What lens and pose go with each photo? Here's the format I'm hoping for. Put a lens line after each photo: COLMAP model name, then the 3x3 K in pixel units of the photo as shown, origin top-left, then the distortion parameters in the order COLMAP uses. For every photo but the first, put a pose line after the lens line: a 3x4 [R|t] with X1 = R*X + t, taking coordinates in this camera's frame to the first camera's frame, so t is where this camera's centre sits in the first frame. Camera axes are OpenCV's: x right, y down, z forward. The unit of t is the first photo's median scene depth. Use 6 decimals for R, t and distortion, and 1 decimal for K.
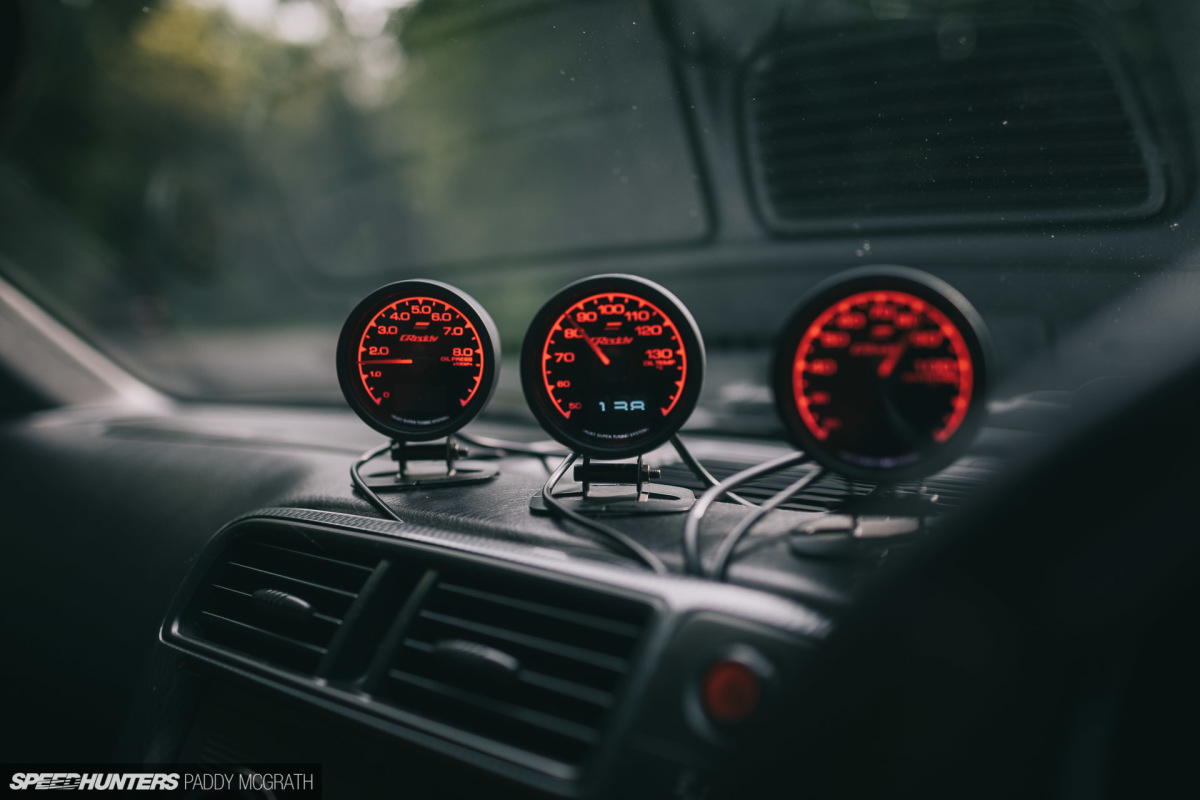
lens RADIAL K [[1201.1, 0, 600.0], [0, 1201.1, 400.0], [0, 0, 1]] dist [0.002546, 0.007191]
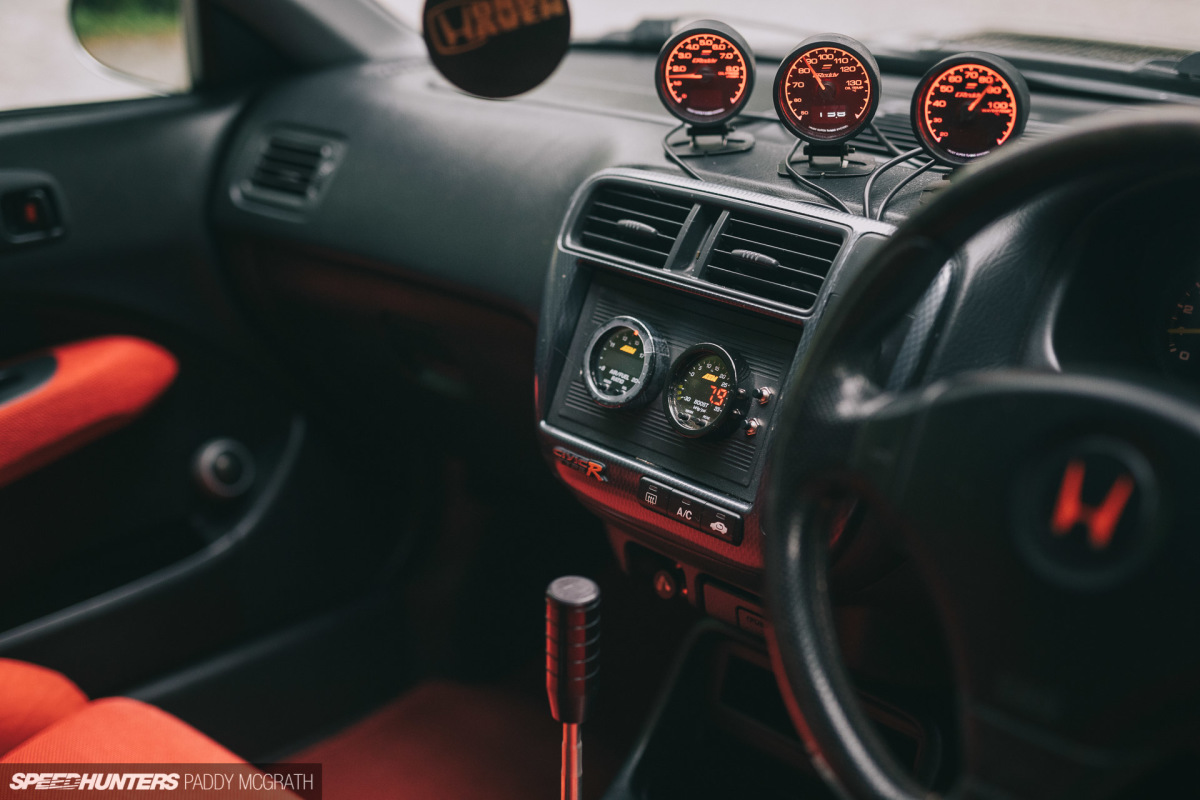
lens RADIAL K [[1709.9, 0, 600.0], [0, 1709.9, 400.0], [0, 0, 1]] dist [0.005115, -0.063990]
pose [[0.991943, 0.002890, -0.126650, 0.000012], [0.034672, 0.955375, 0.293354, -0.333250], [0.121846, -0.295382, 0.947578, -1.484085]]
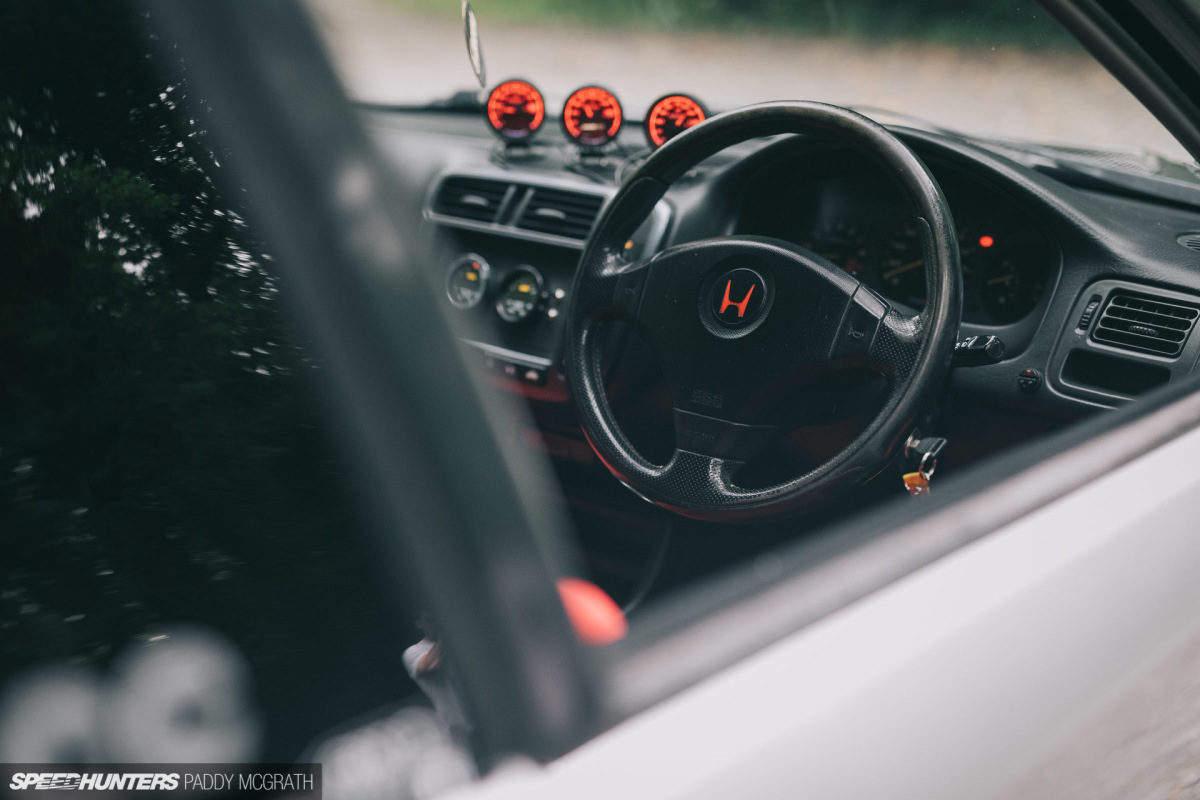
lens RADIAL K [[1709.9, 0, 600.0], [0, 1709.9, 400.0], [0, 0, 1]] dist [0.005115, -0.063990]
pose [[0.999656, -0.010561, 0.024004, -0.074417], [0.004990, 0.975200, 0.221271, -0.266036], [-0.025746, -0.221075, 0.974917, -3.039856]]
